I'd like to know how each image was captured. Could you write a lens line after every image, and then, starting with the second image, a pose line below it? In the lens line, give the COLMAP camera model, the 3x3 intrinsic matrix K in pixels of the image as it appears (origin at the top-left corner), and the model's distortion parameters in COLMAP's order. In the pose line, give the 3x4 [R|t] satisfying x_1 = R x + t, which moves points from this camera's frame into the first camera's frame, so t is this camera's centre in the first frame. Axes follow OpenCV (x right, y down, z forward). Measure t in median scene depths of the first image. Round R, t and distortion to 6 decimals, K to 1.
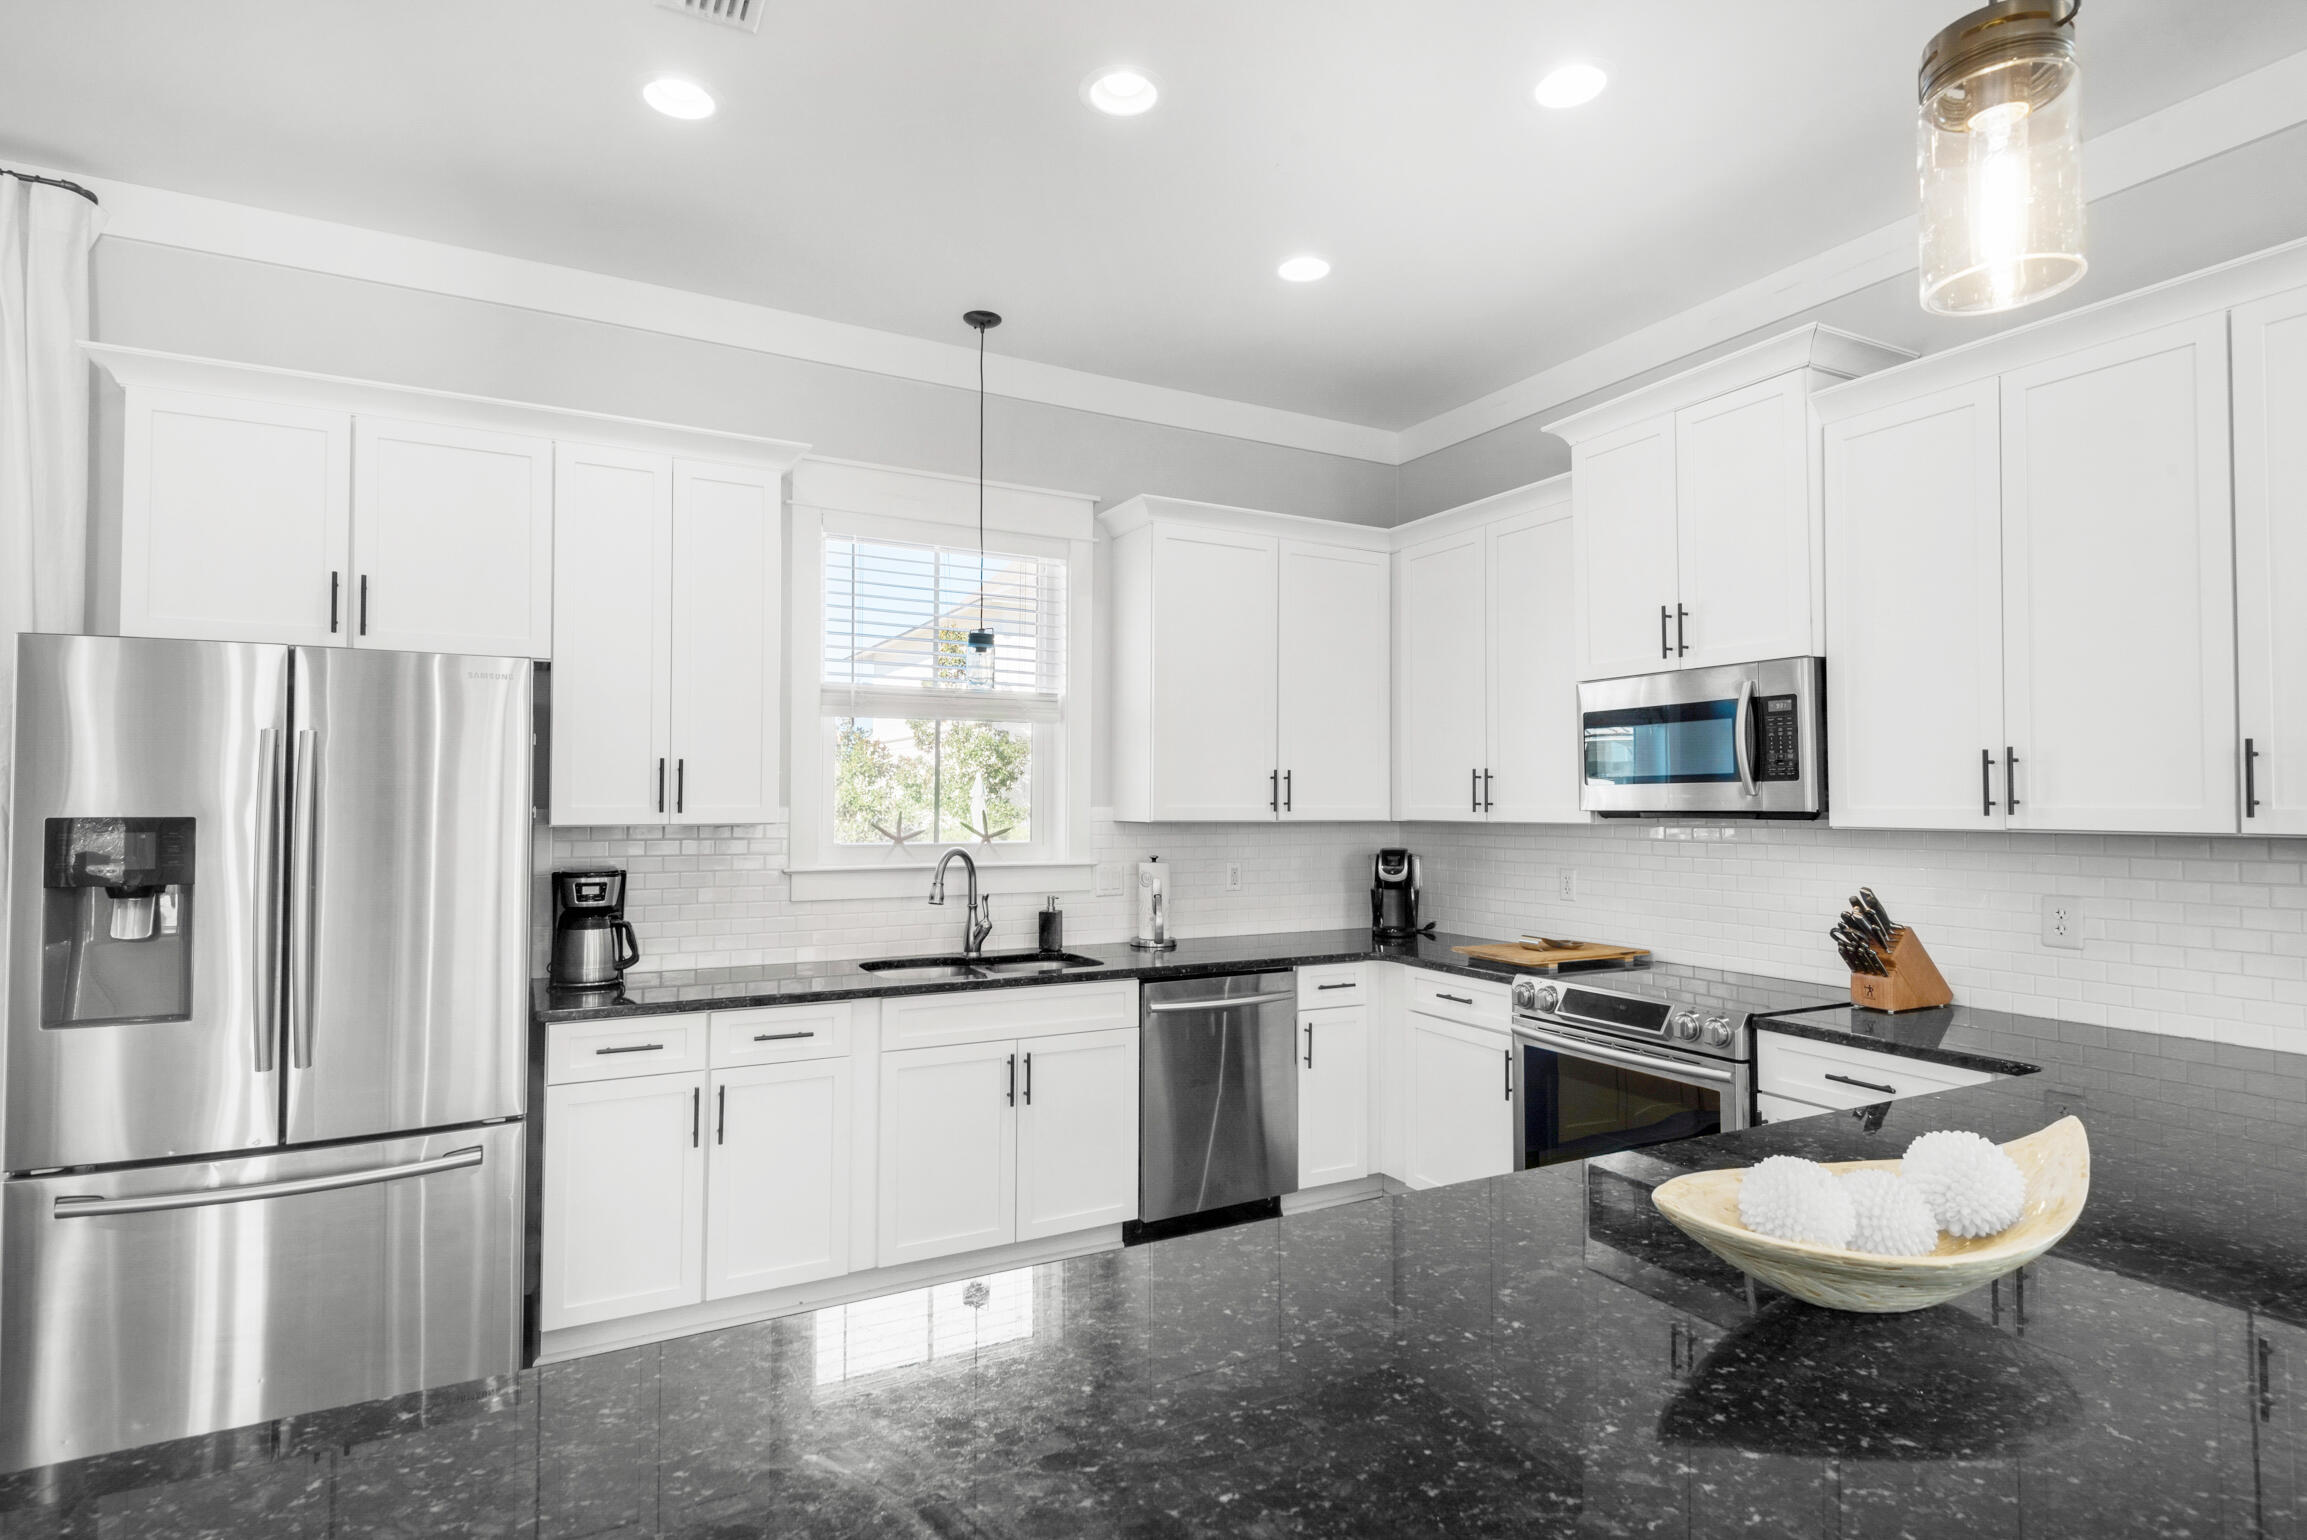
lens RADIAL K [[1172.9, 0, 1144.4], [0, 1172.9, 773.8], [0, 0, 1]] dist [0.035340, -0.028690]
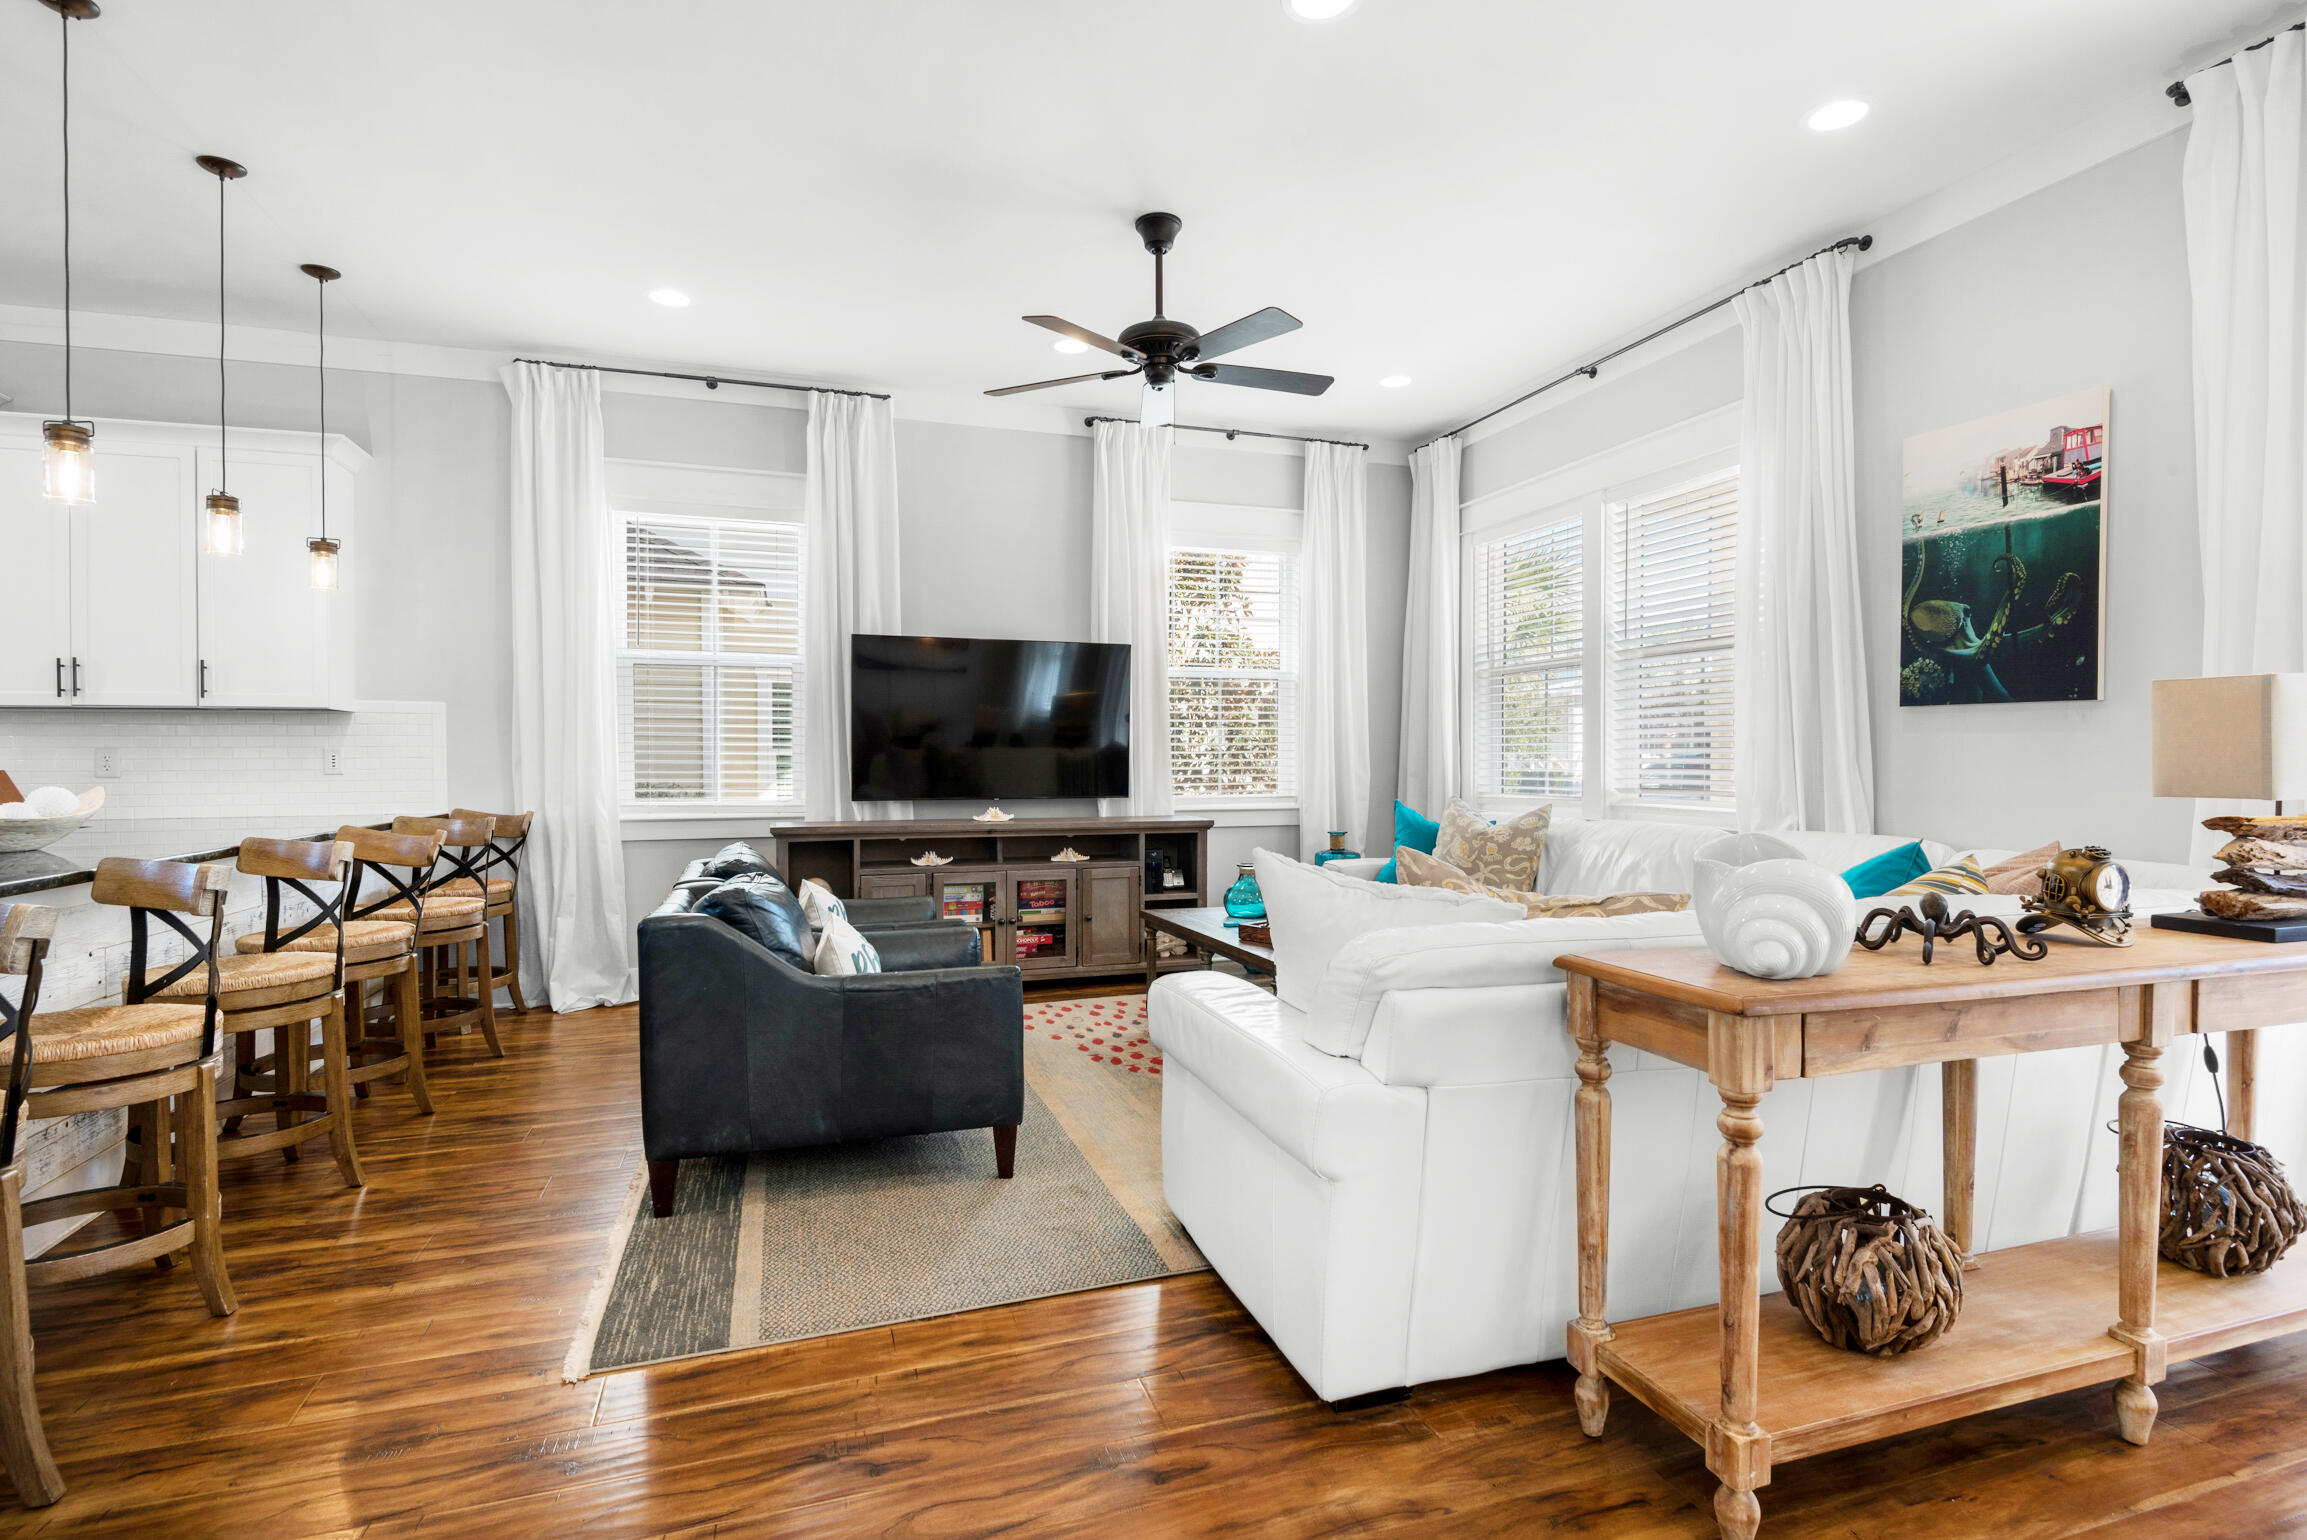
lens RADIAL K [[1110.7, 0, 1153.5], [0, 1110.7, 770.0], [0, 0, 1]] dist [0.022296, -0.021303]
pose [[0.170403, -0.012930, 0.985290, -0.439861], [-0.021865, 0.999618, 0.016900, 0.058214], [-0.985132, -0.024423, 0.170055, -0.605805]]
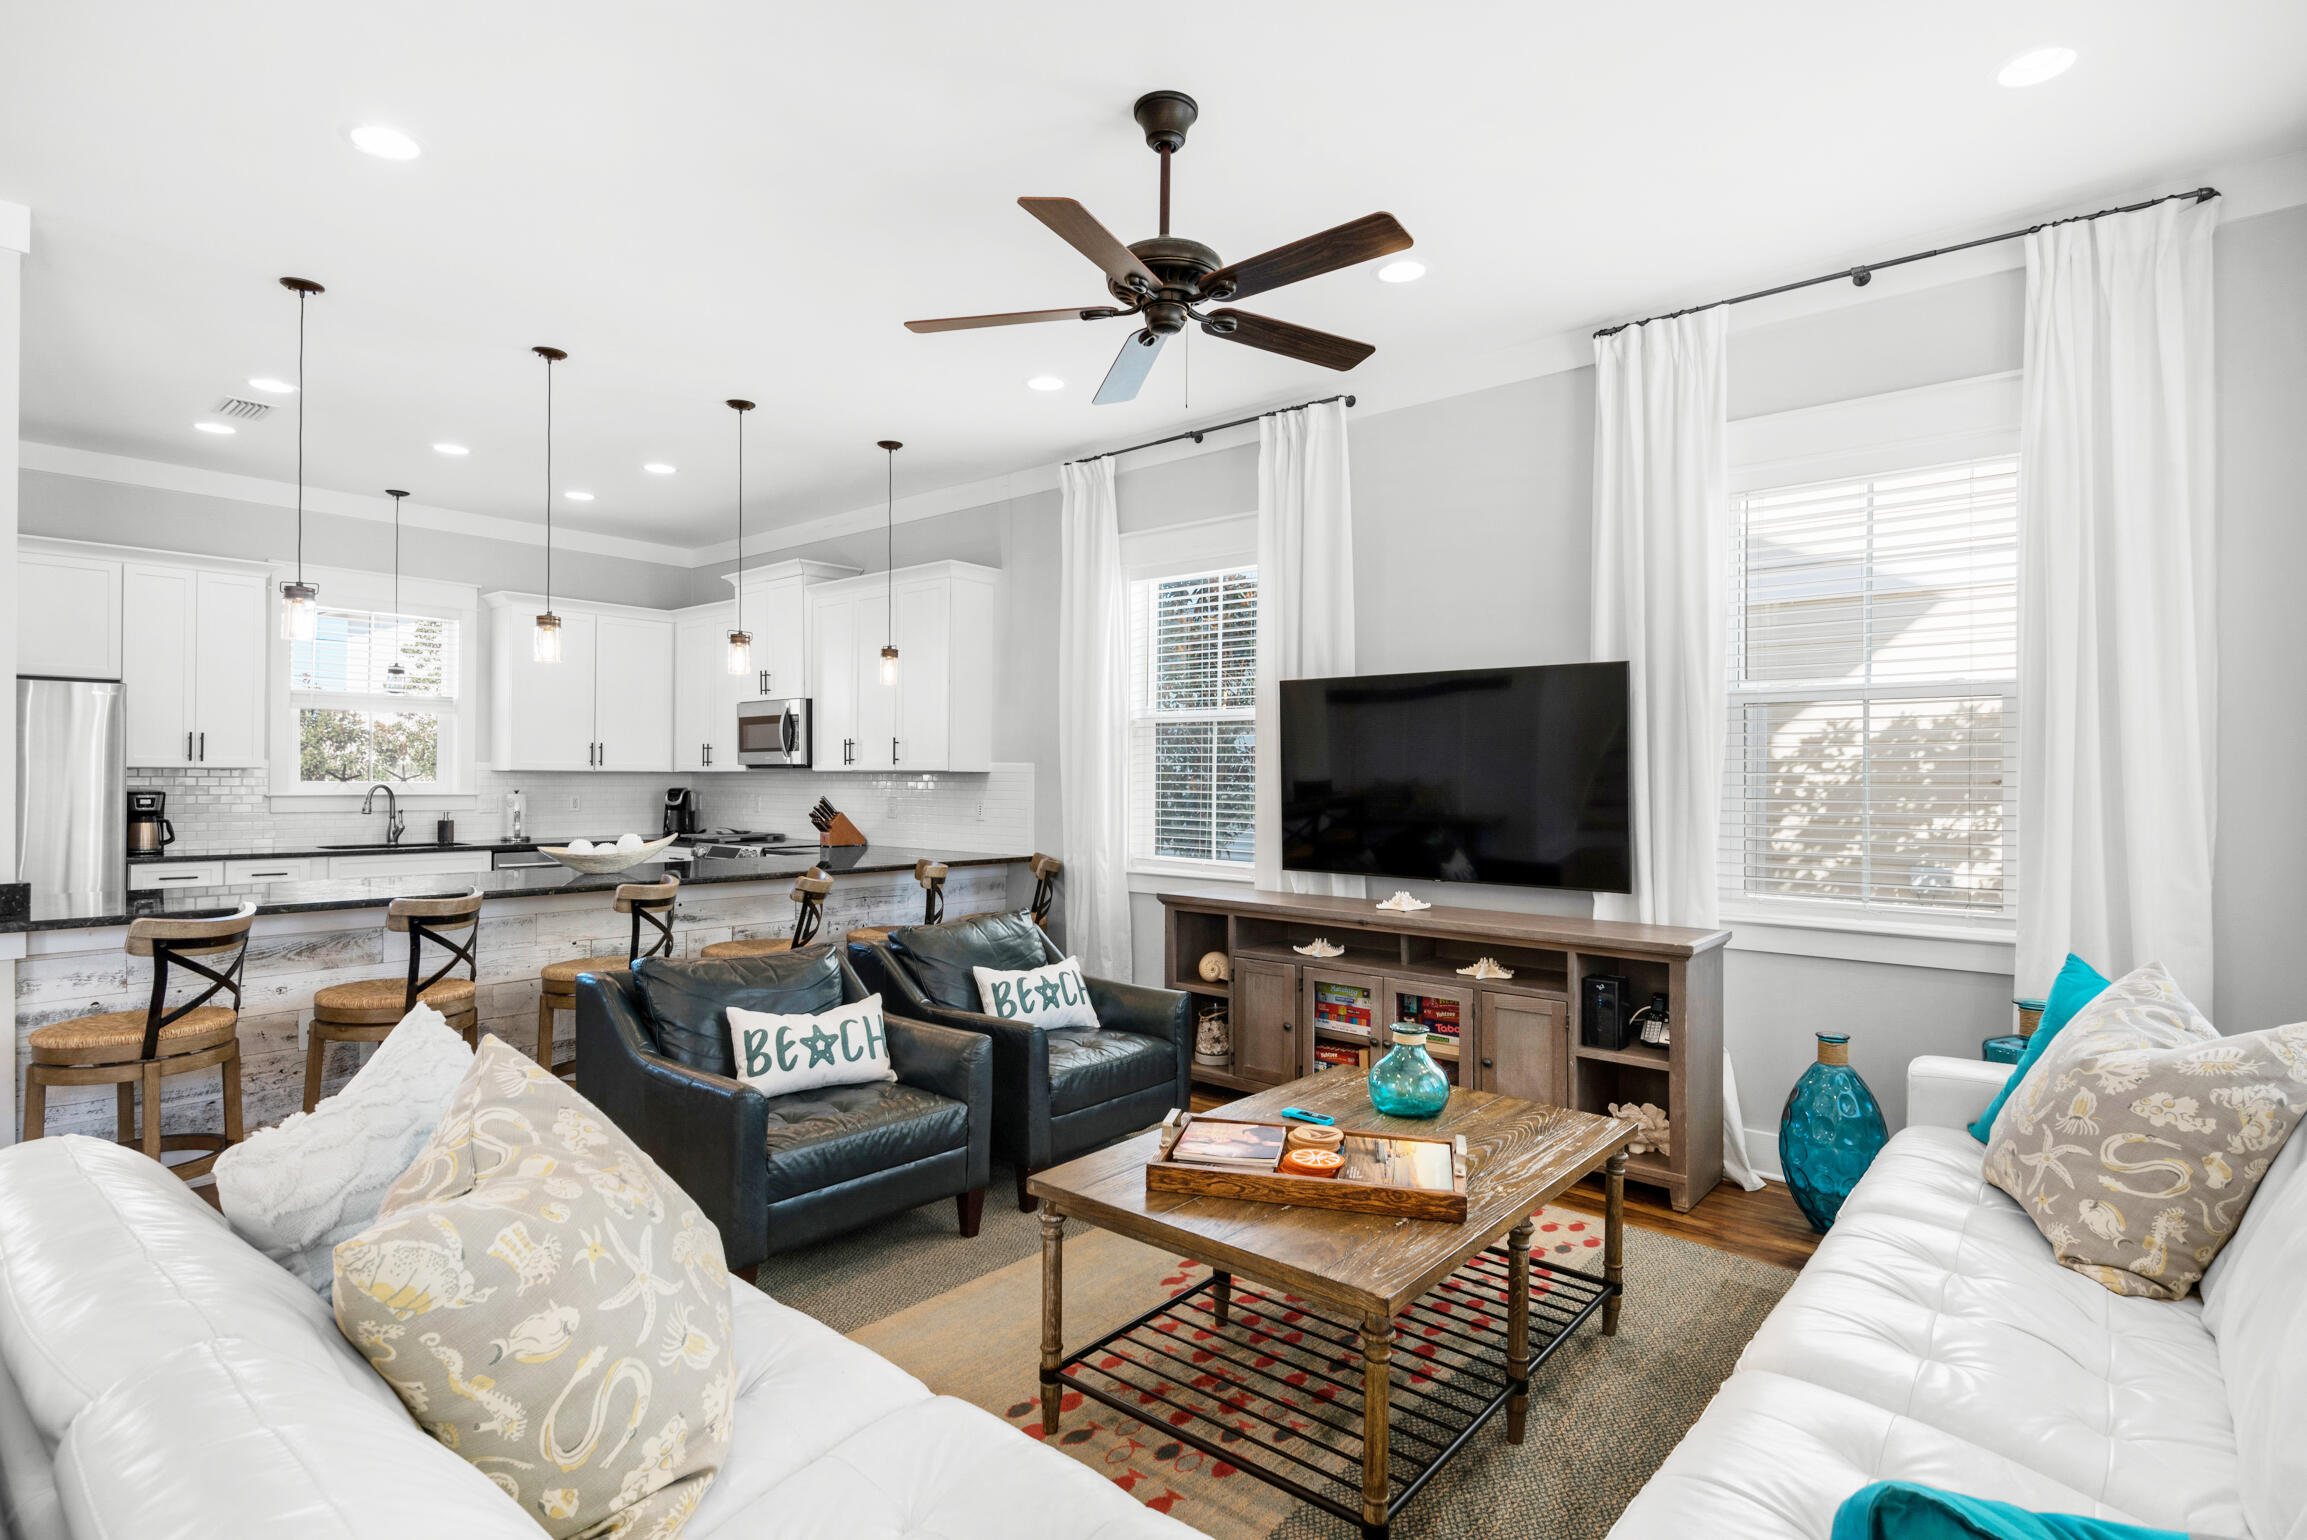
lens RADIAL K [[1159.3, 0, 1147.7], [0, 1159.3, 770.8], [0, 0, 1]] dist [0.039663, -0.027263]
pose [[0.932742, 0.005593, 0.360502, 0.304321], [-0.013126, 0.999744, 0.018449, -0.005323], [-0.360306, -0.021940, 0.932576, -1.162242]]
